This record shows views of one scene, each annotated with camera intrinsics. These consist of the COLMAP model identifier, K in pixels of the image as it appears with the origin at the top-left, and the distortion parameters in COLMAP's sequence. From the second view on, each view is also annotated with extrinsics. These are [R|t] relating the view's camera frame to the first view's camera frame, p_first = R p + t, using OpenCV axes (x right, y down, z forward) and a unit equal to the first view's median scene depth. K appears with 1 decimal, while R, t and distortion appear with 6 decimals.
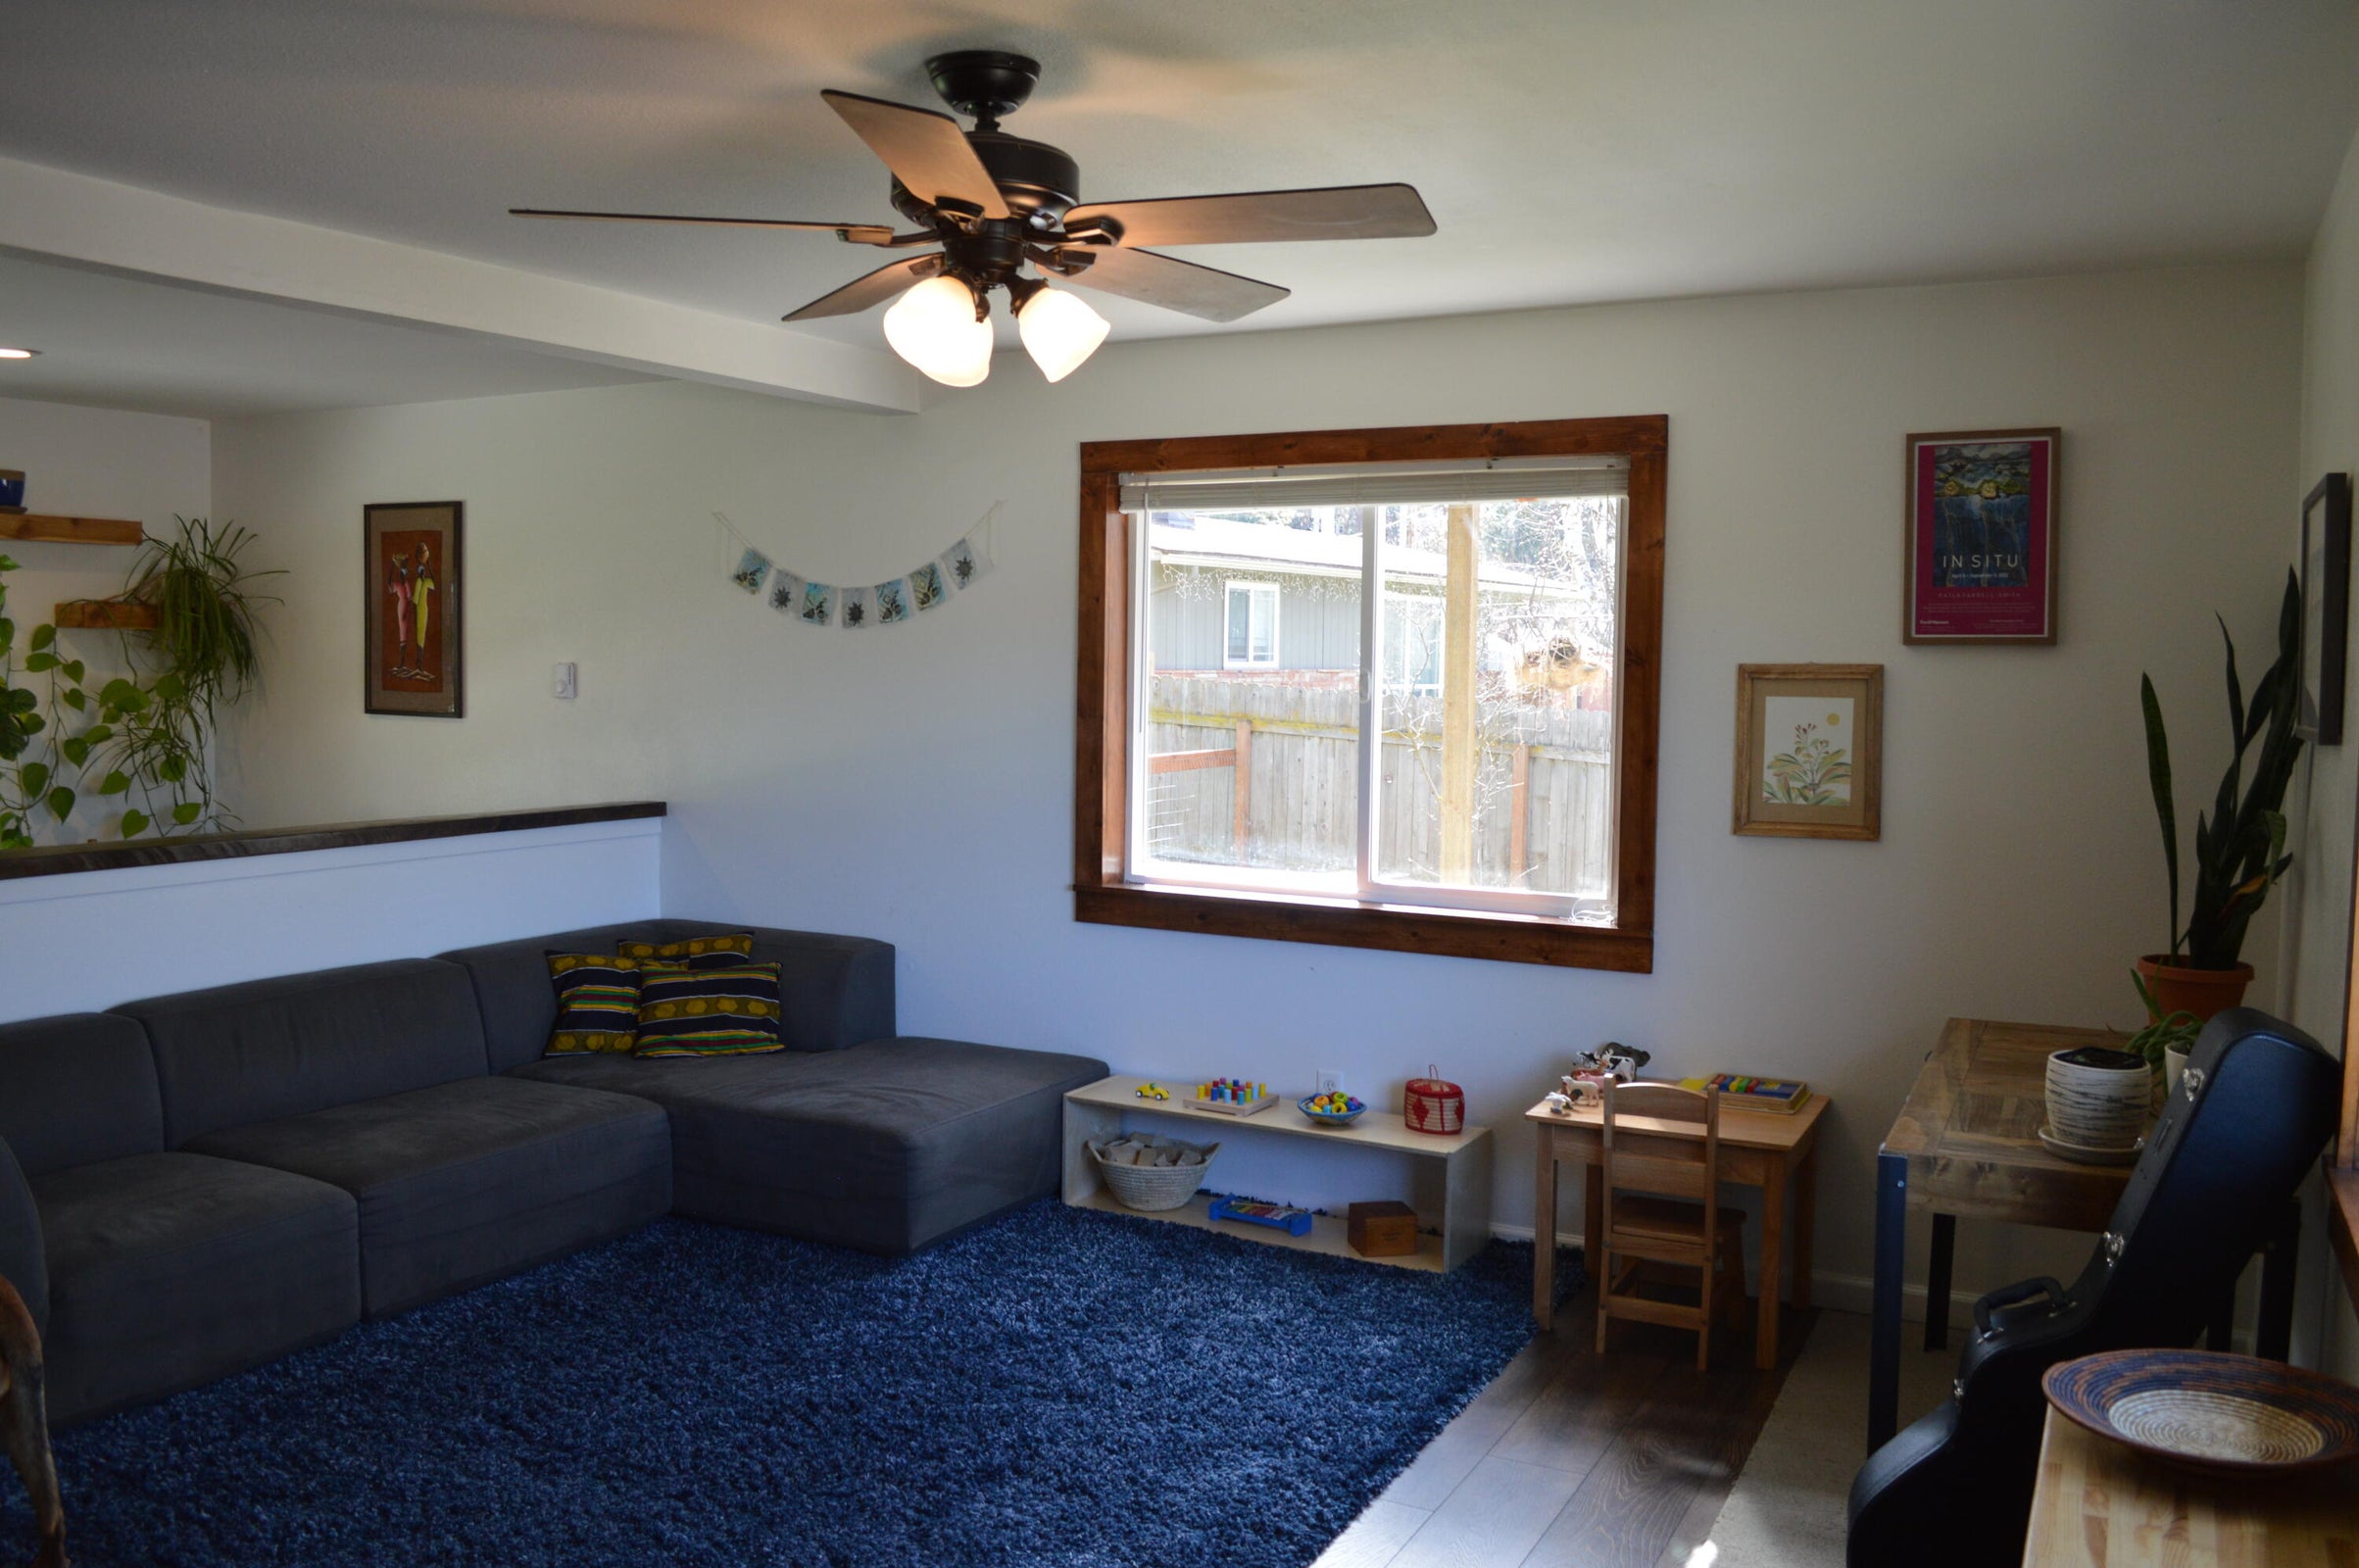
lens RADIAL K [[1885.1, 0, 1187.0], [0, 1885.1, 796.4], [0, 0, 1]] dist [-0.081887, 0.012031]
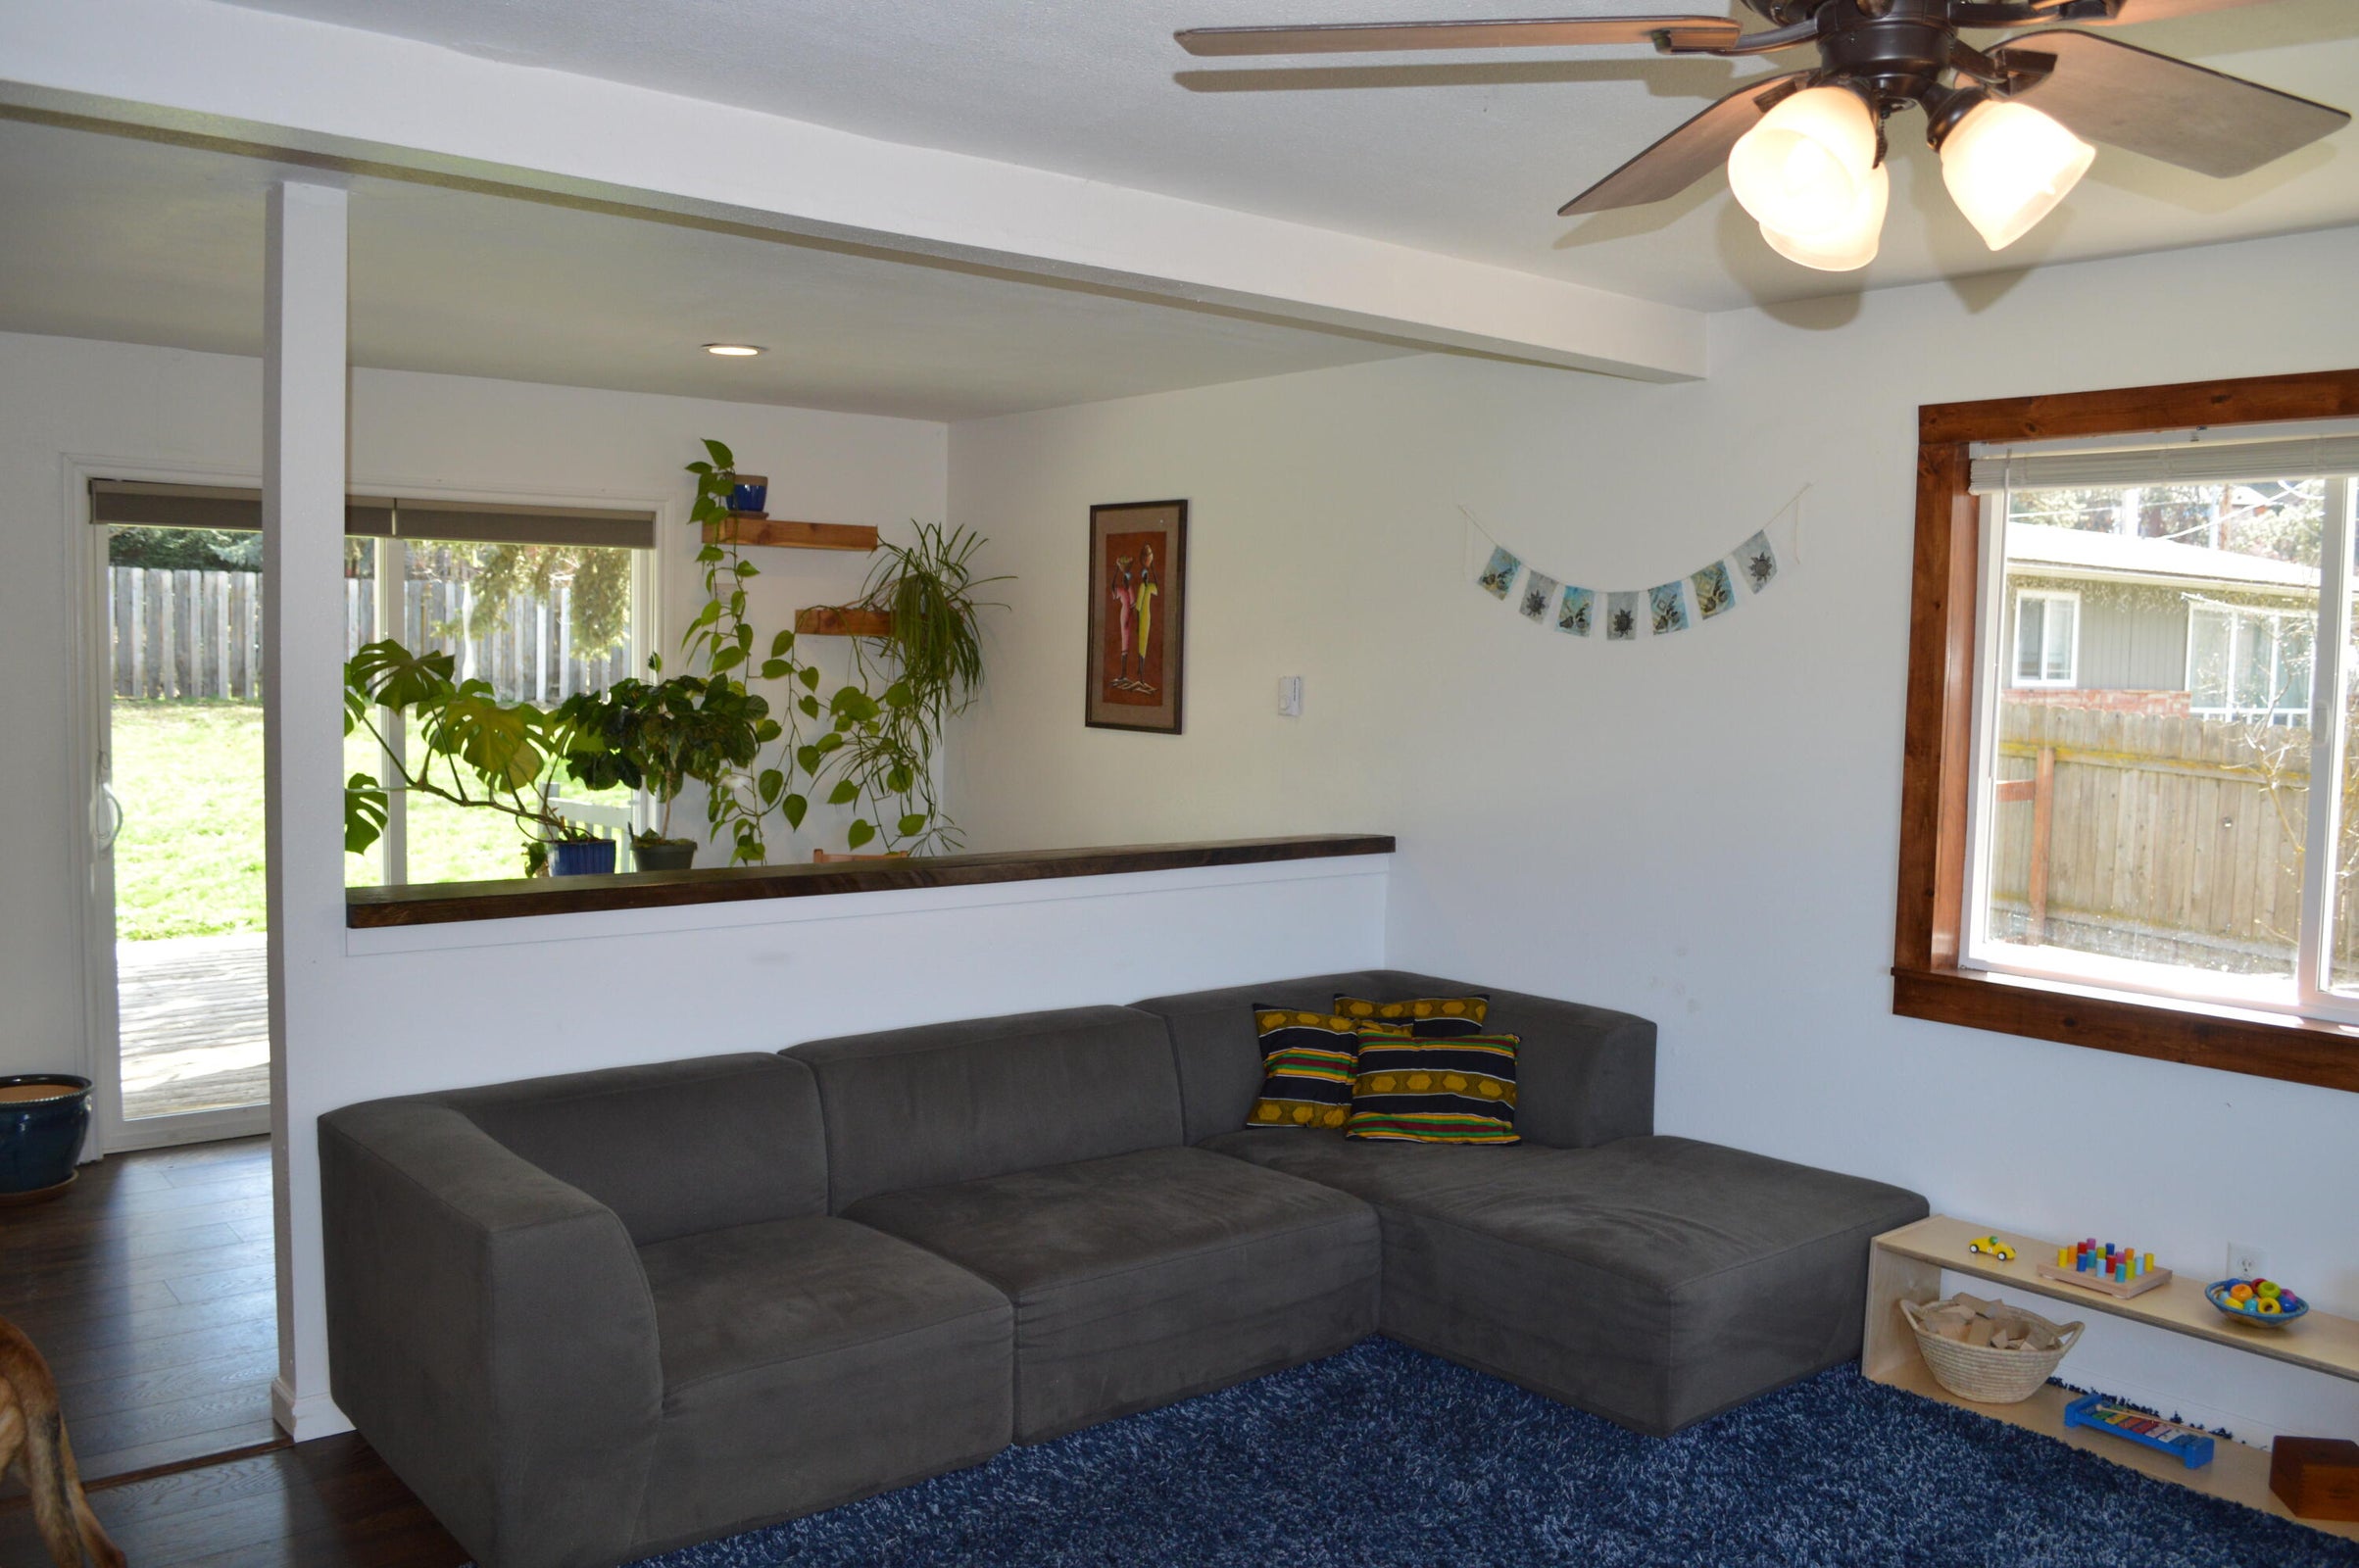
lens RADIAL K [[1885.1, 0, 1187.0], [0, 1885.1, 796.4], [0, 0, 1]] dist [-0.081887, 0.012031]
pose [[0.925791, 0.032241, -0.376658, -0.041905], [-0.034397, 0.999408, 0.001003, -0.015279], [0.376467, 0.012027, 0.926352, 0.166821]]
